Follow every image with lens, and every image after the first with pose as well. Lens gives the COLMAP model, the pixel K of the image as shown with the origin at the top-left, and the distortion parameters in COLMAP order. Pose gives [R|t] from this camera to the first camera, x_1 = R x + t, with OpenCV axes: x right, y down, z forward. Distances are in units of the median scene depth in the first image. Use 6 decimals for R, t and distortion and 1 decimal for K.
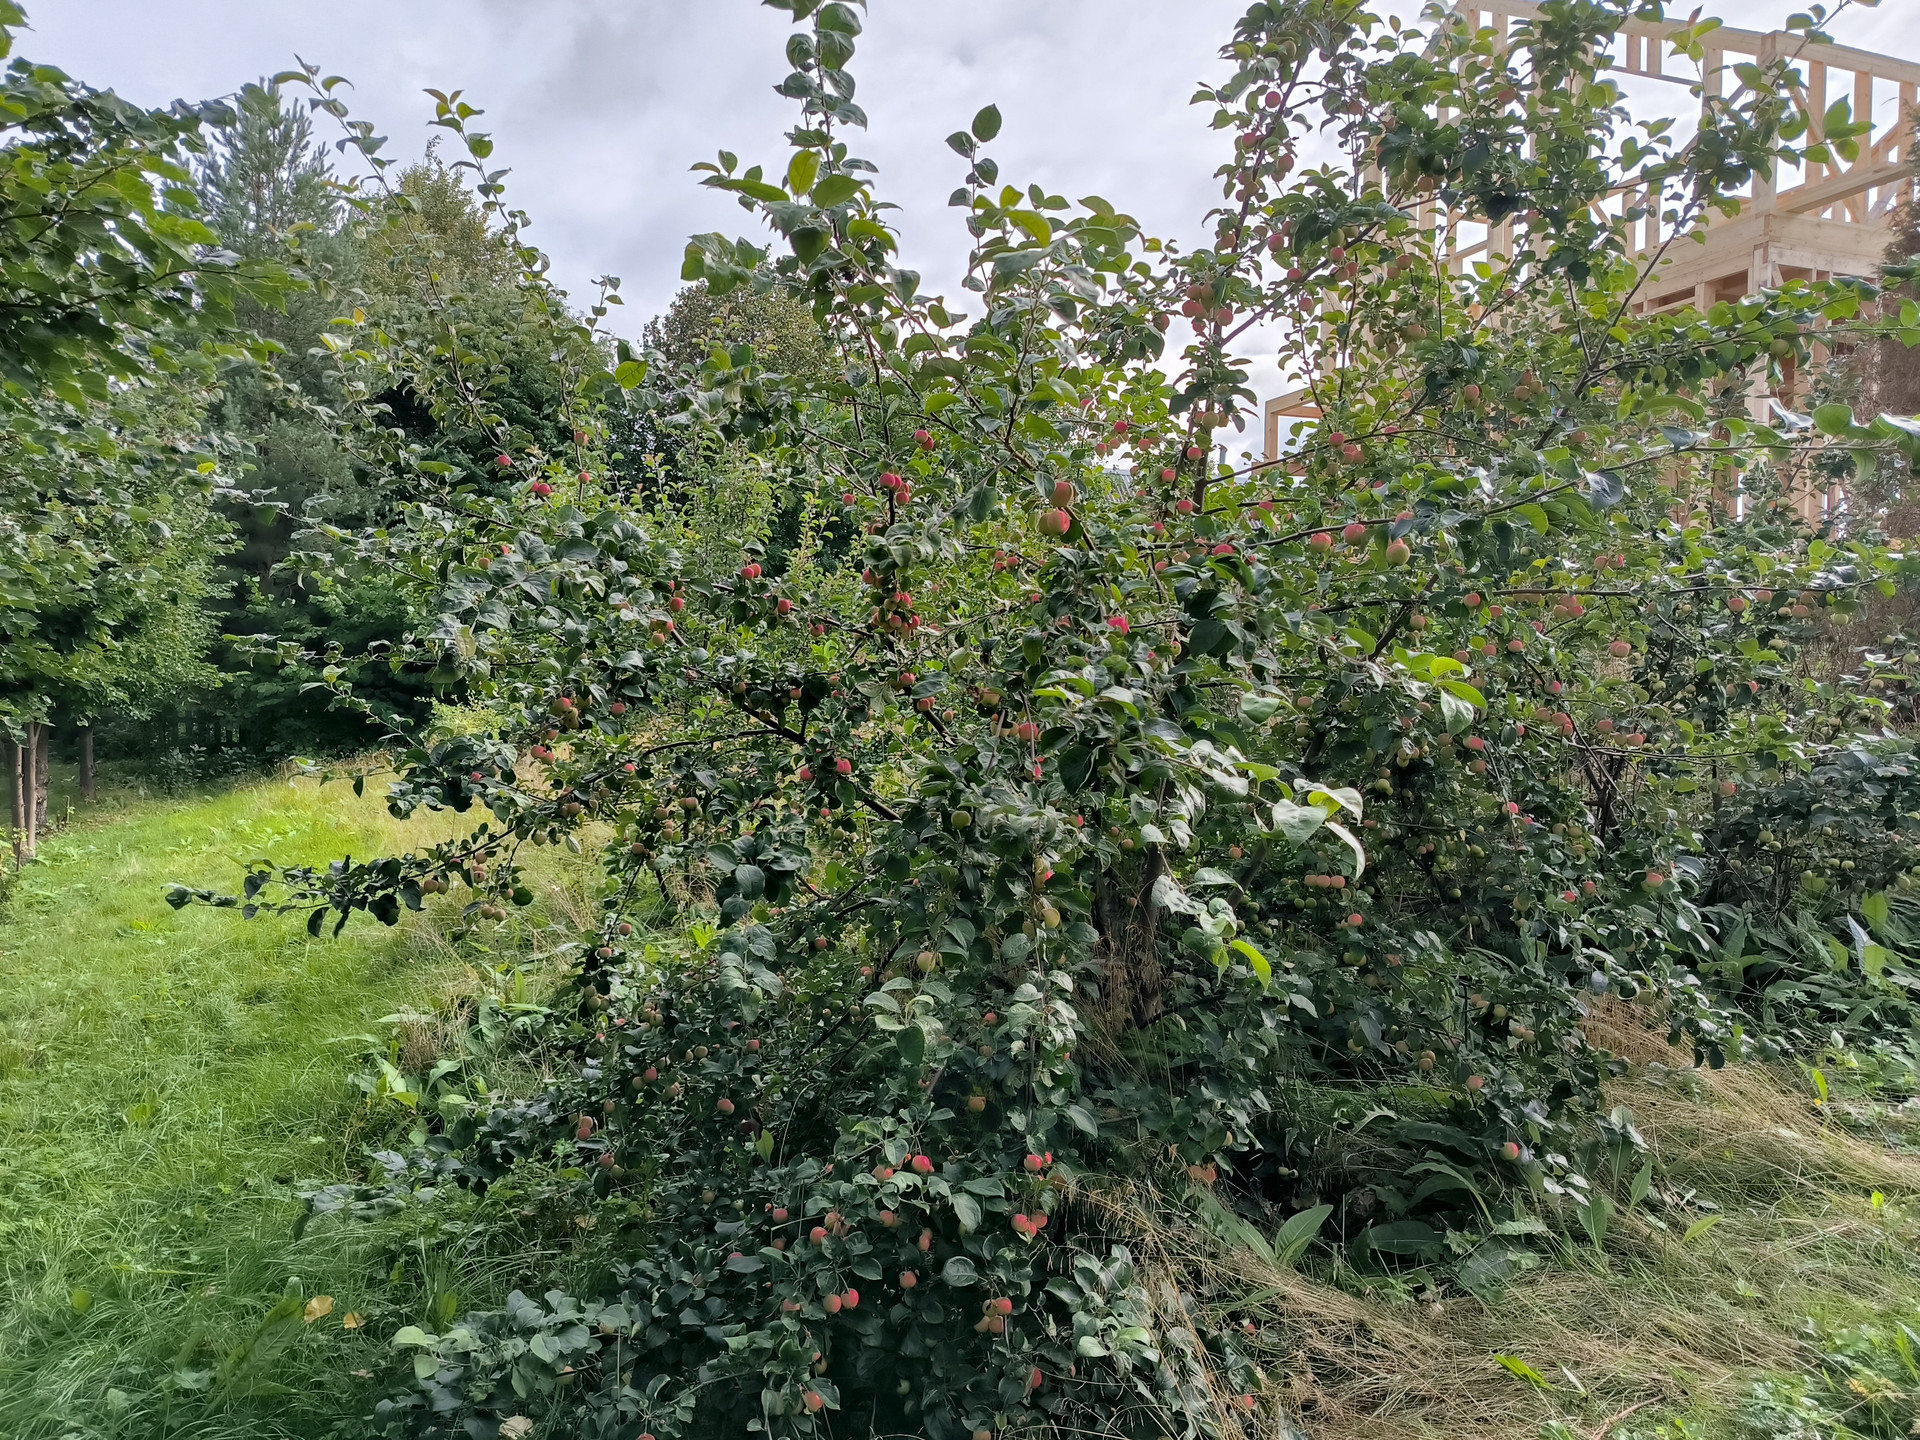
lens RADIAL K [[1335.0, 0, 962.5], [0, 1335.0, 728.3], [0, 0, 1]] dist [0.042373, -0.031705]
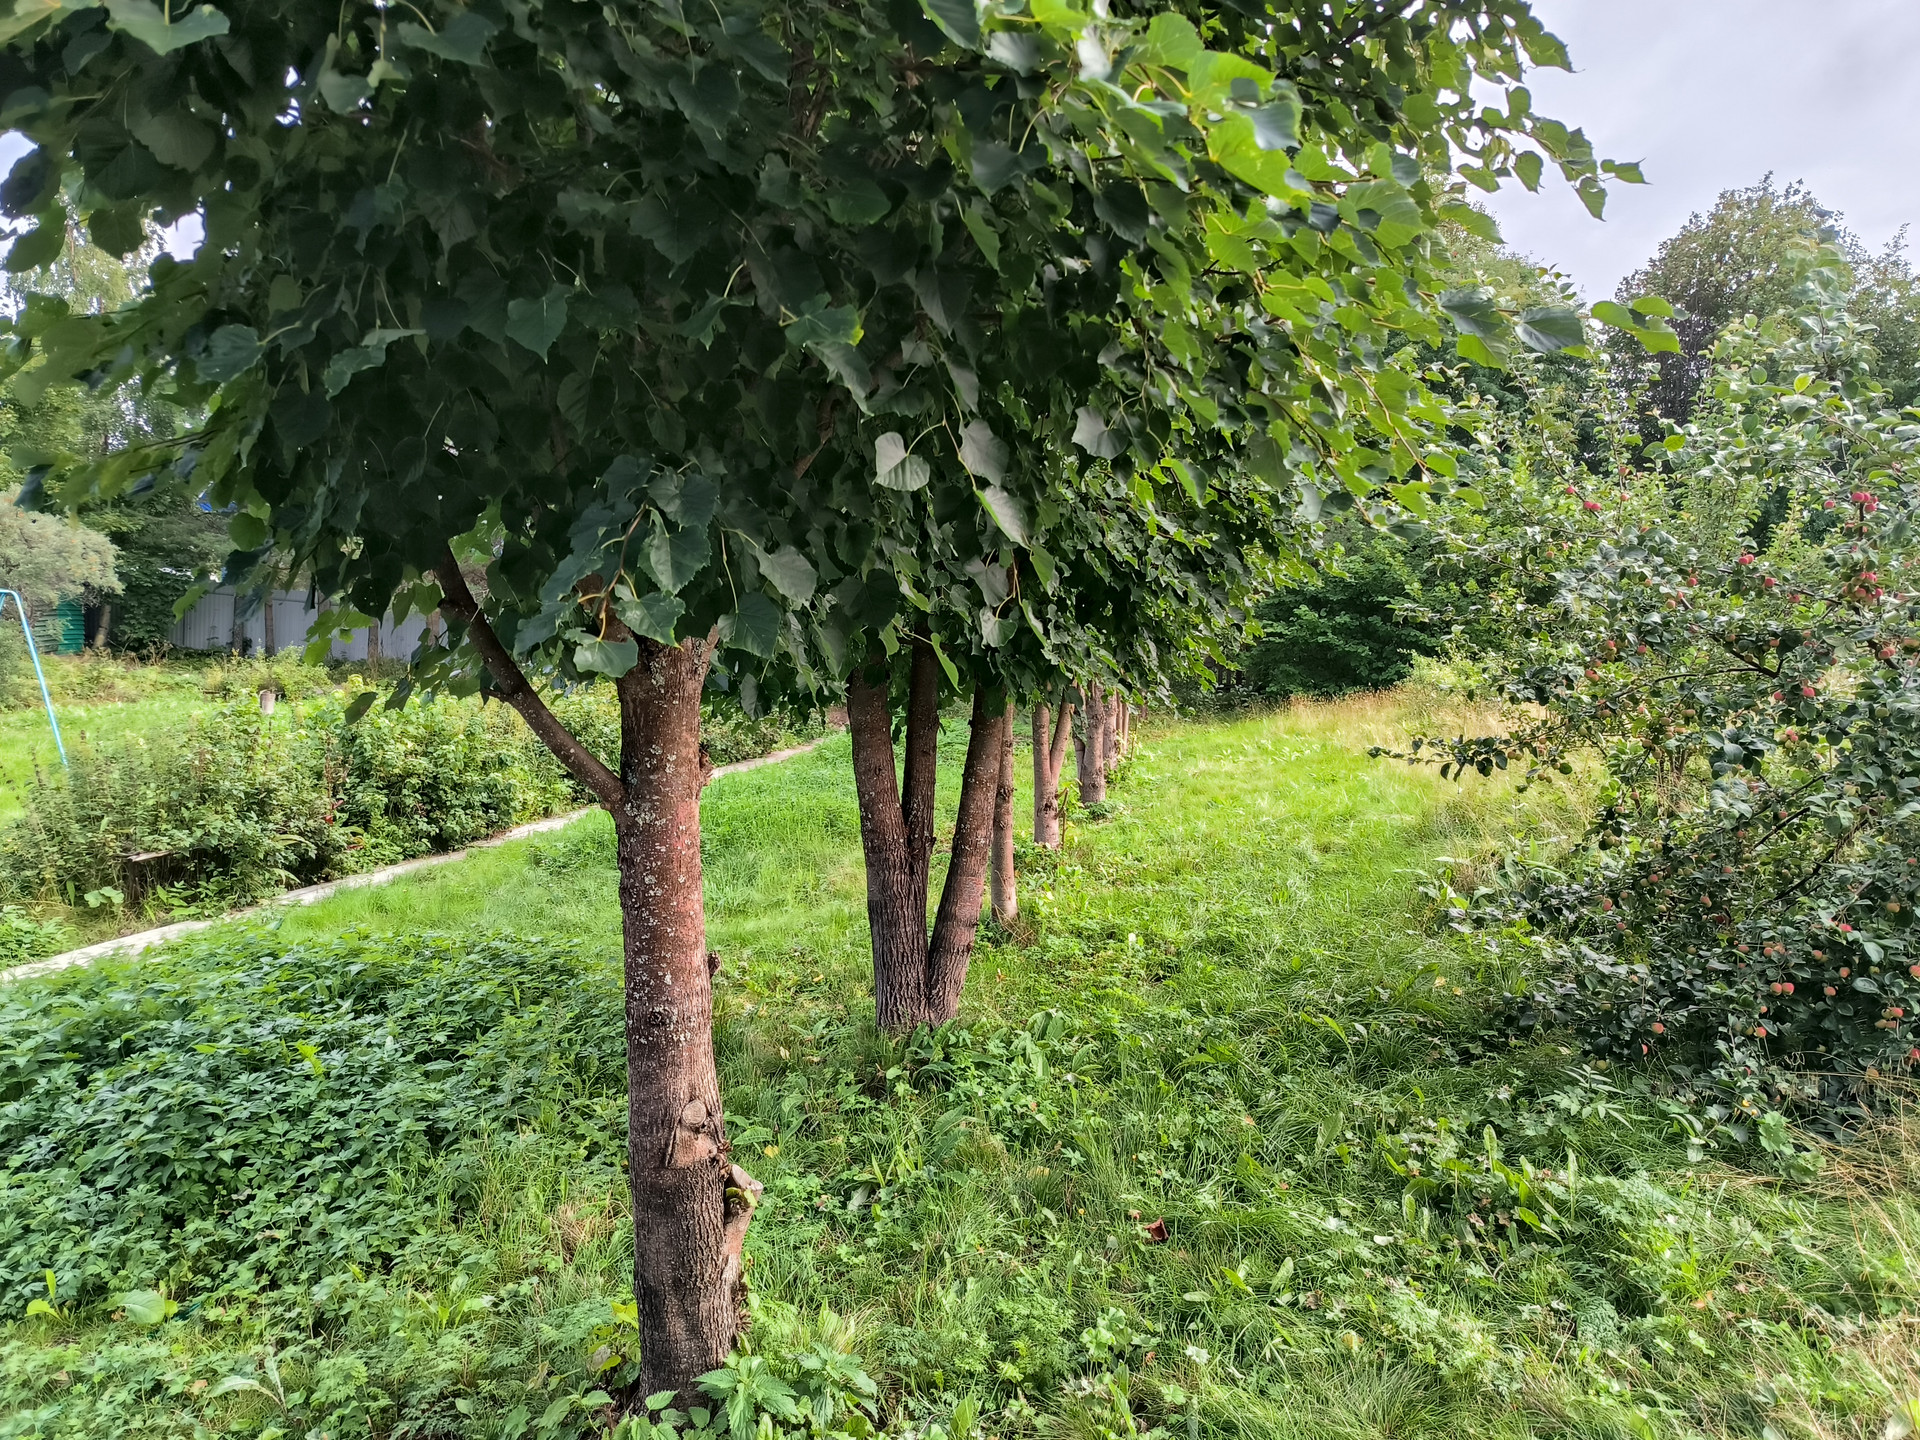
lens RADIAL K [[1335.0, 0, 981.3], [0, 1335.0, 746.2], [0, 0, 1]] dist [0.042373, -0.031705]
pose [[0.793615, 0.063022, -0.605147, 0.088619], [-0.035812, 0.997735, 0.056942, 0.035162], [0.607365, -0.023519, 0.794074, -0.714032]]
